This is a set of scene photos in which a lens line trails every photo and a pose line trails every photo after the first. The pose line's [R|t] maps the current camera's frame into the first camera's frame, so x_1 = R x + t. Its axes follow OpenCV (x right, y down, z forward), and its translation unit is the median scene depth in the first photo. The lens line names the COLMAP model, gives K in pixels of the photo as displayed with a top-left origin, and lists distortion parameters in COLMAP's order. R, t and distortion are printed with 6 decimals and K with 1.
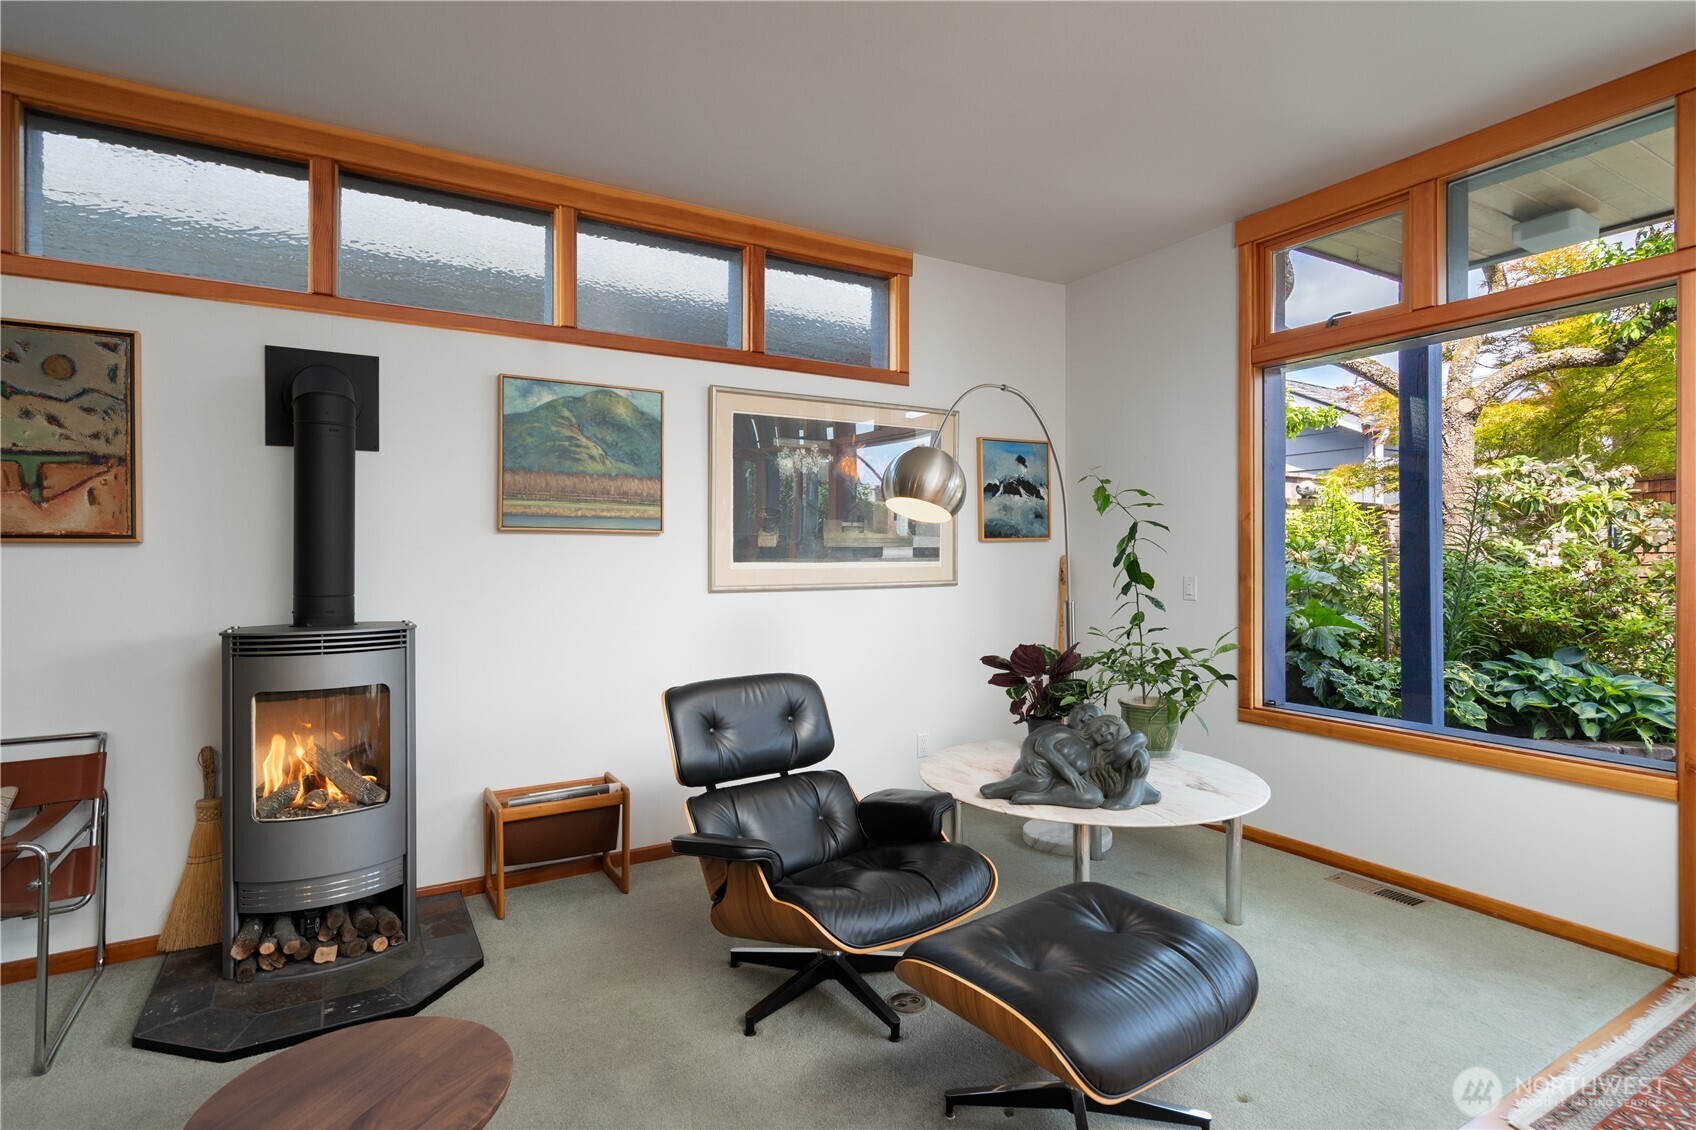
lens RADIAL K [[842.3, 0, 845.1], [0, 842.3, 560.8], [0, 0, 1]] dist [0.000932, 0.000840]
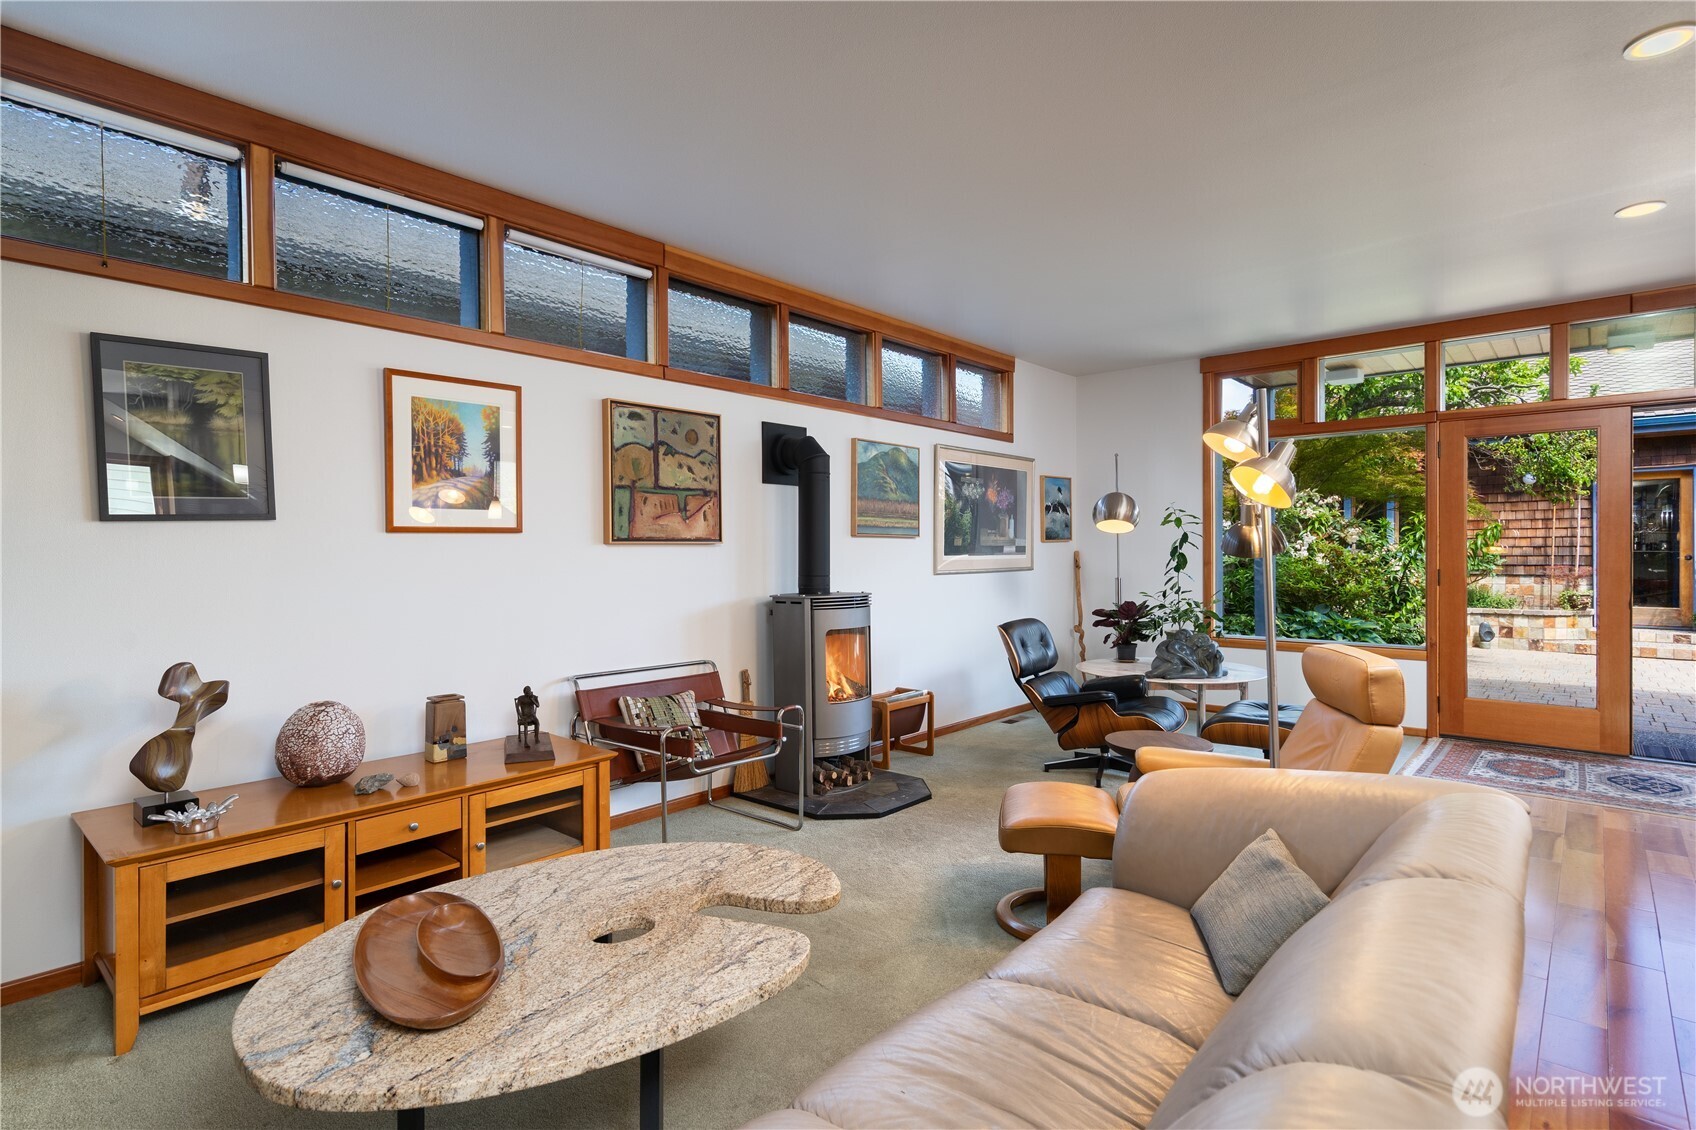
lens RADIAL K [[842.3, 0, 844.3], [0, 842.3, 557.7], [0, 0, 1]] dist [0.000932, 0.000840]
pose [[0.951947, -0.003832, 0.306238, -0.841118], [0.002826, 0.999989, 0.003727, -0.000661], [-0.306249, -0.002683, 0.951948, -0.471600]]
